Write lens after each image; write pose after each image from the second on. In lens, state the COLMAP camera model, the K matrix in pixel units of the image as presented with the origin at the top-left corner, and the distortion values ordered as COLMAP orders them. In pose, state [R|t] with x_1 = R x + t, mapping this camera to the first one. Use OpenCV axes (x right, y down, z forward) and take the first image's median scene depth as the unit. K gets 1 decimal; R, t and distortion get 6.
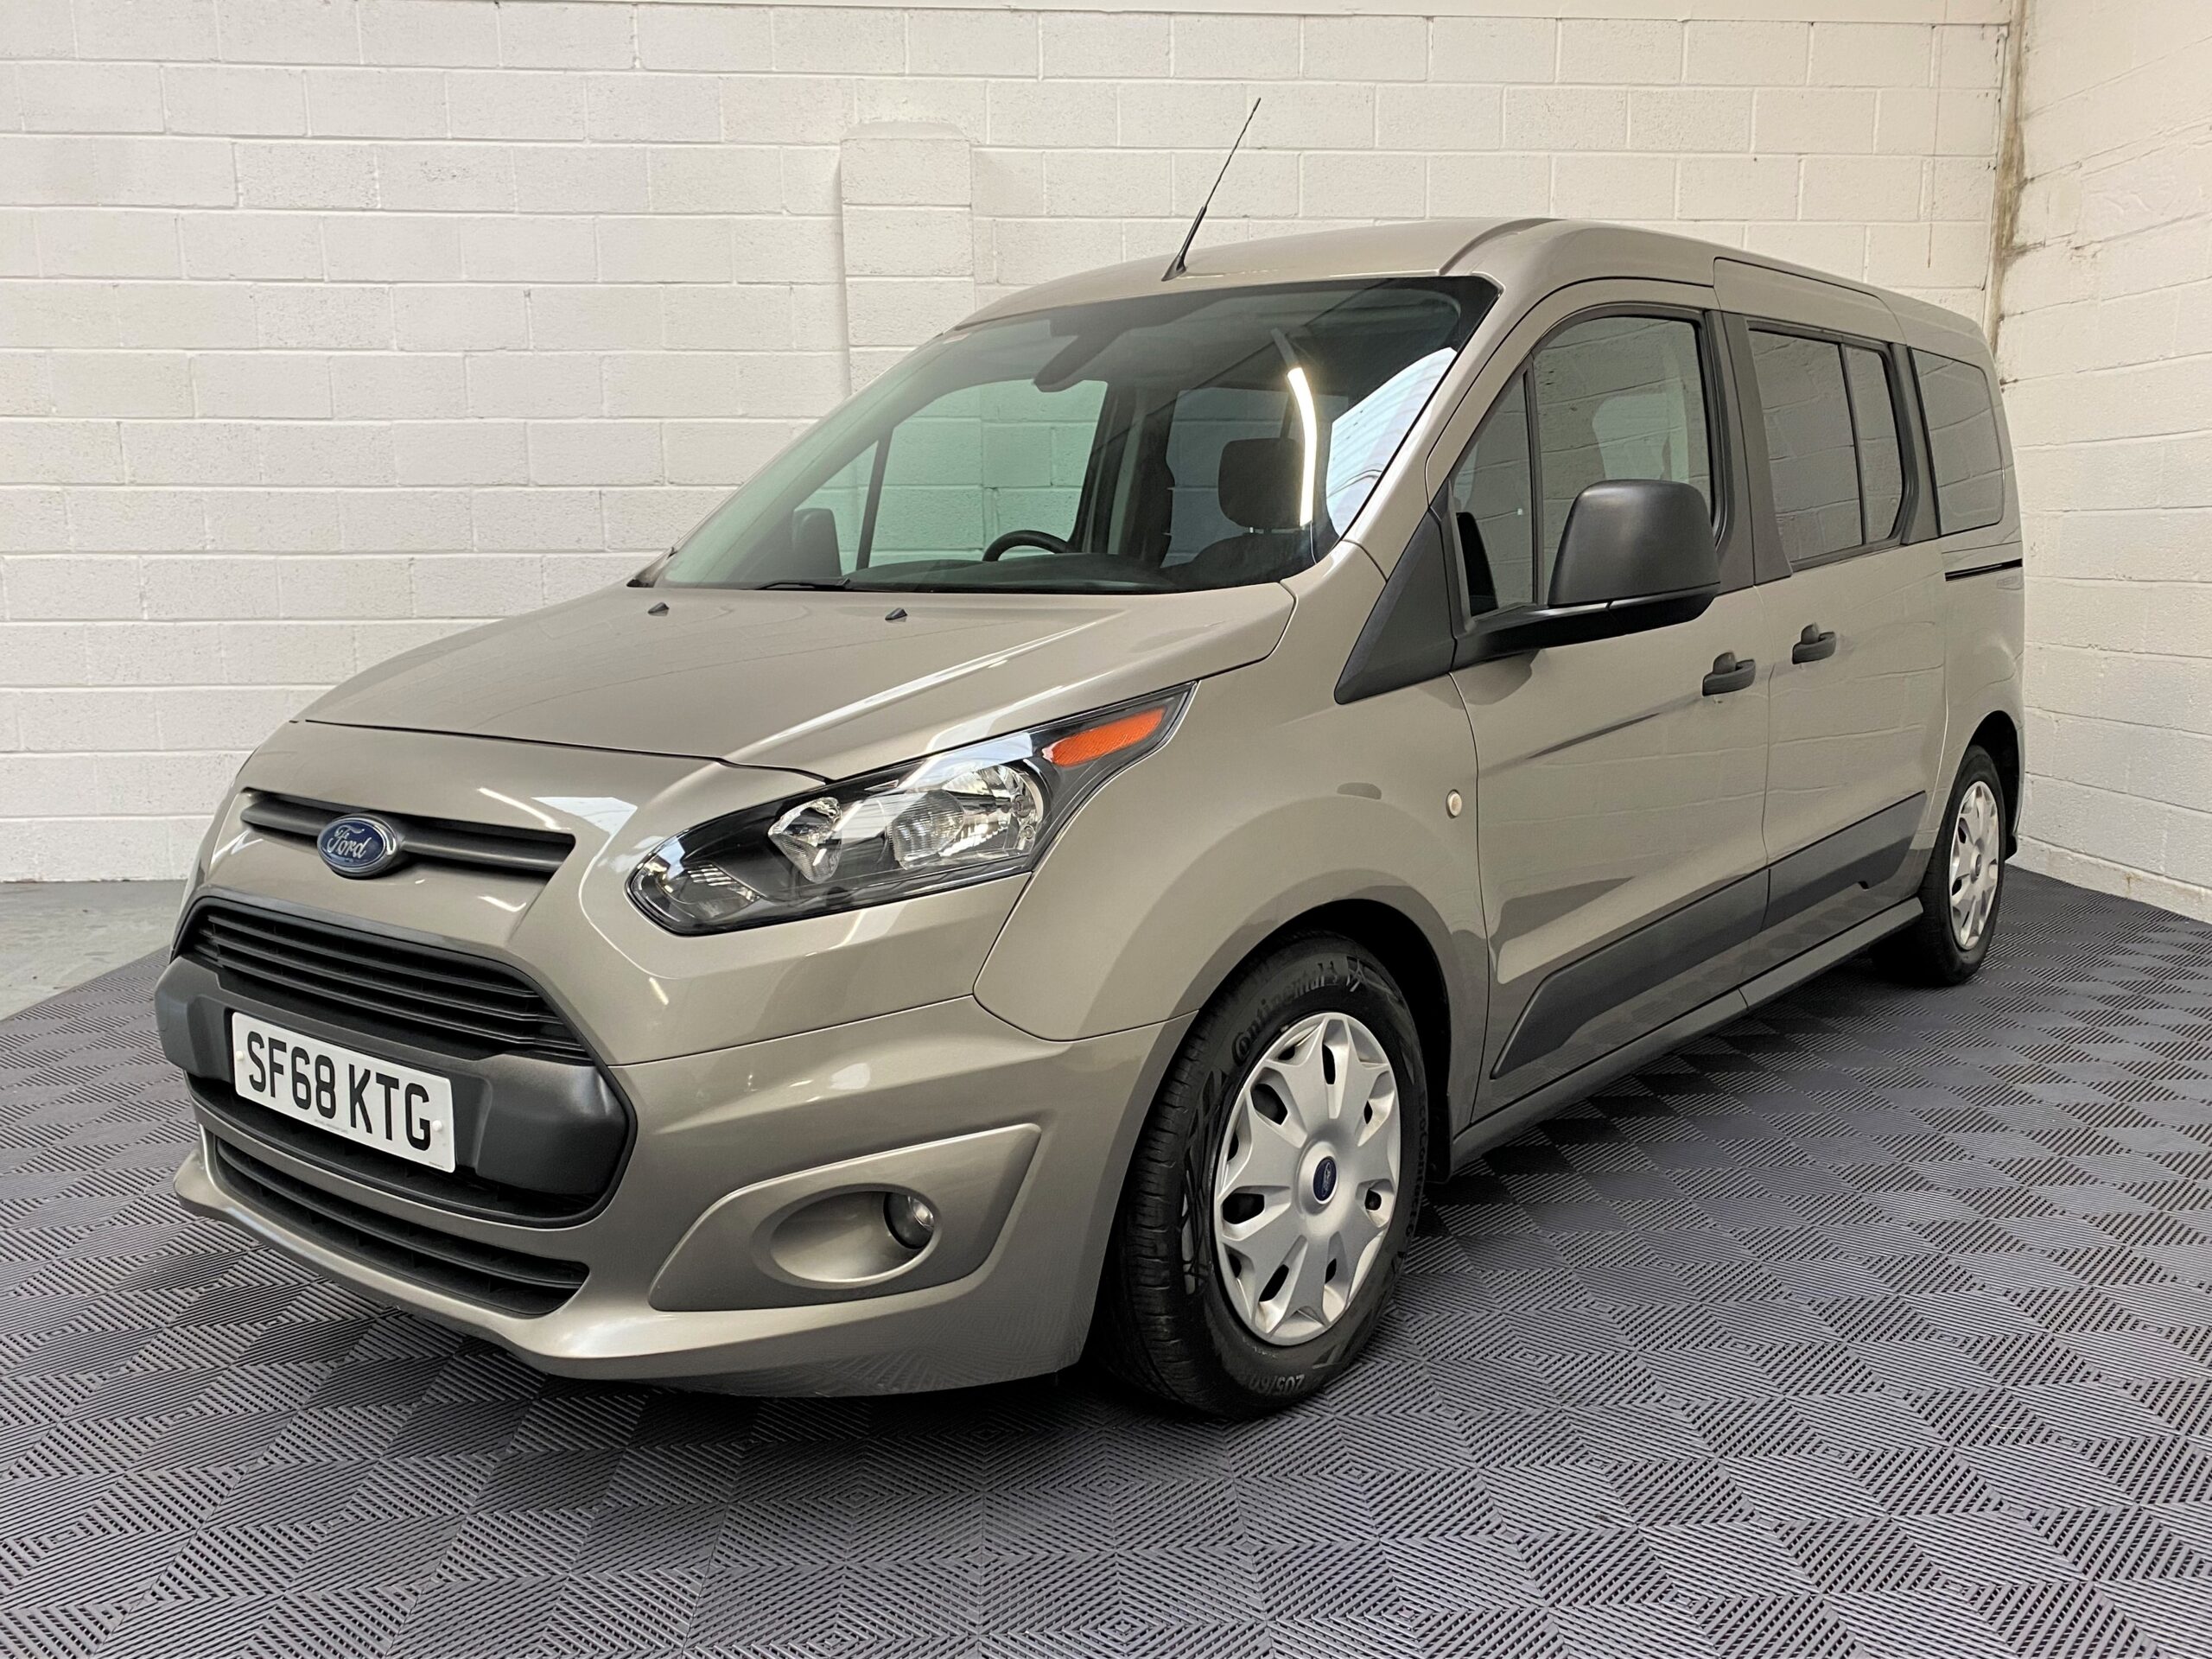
lens RADIAL K [[1748.7, 0, 1090.9], [0, 1748.7, 824.8], [0, 0, 1]] dist [0.009435, -0.000258]
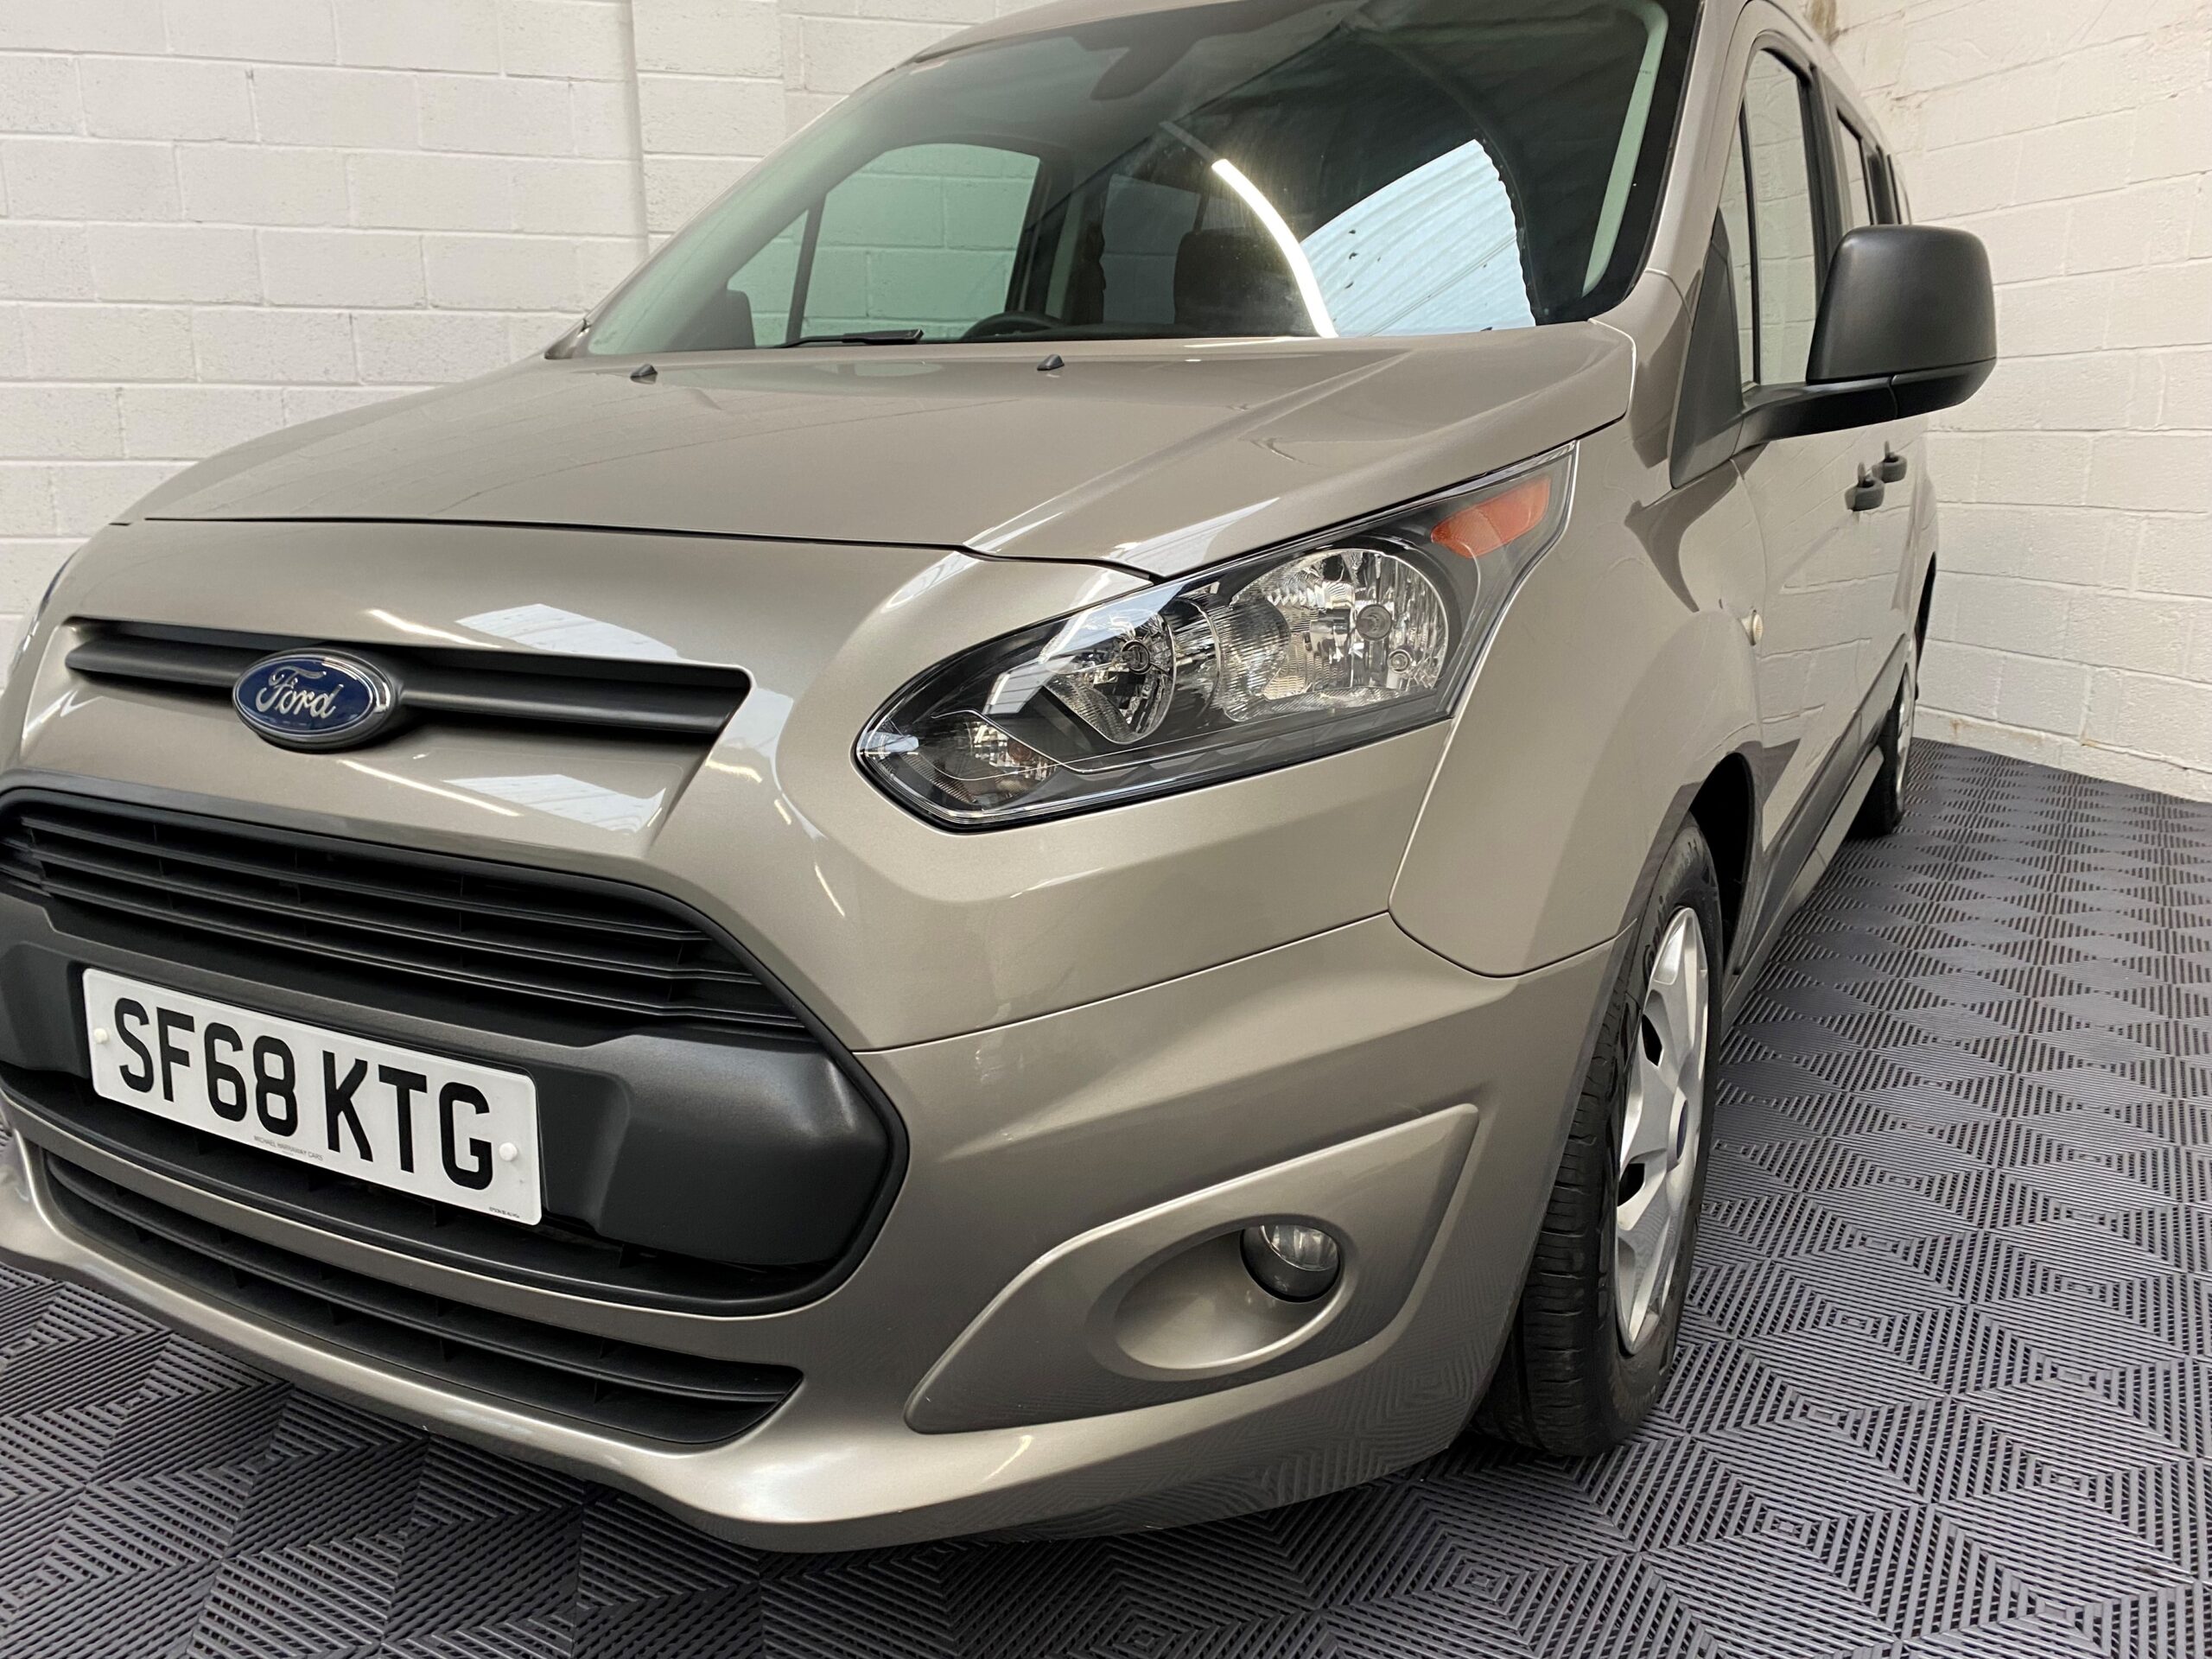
lens RADIAL K [[1686.1, 0, 1092.7], [0, 1686.1, 807.5], [0, 0, 1]] dist [0.008581, 0.008082]
pose [[0.985488, -0.026667, 0.167635, -0.240788], [0.015542, 0.997610, 0.067328, 0.013799], [-0.169030, -0.063745, 0.983547, 0.353463]]
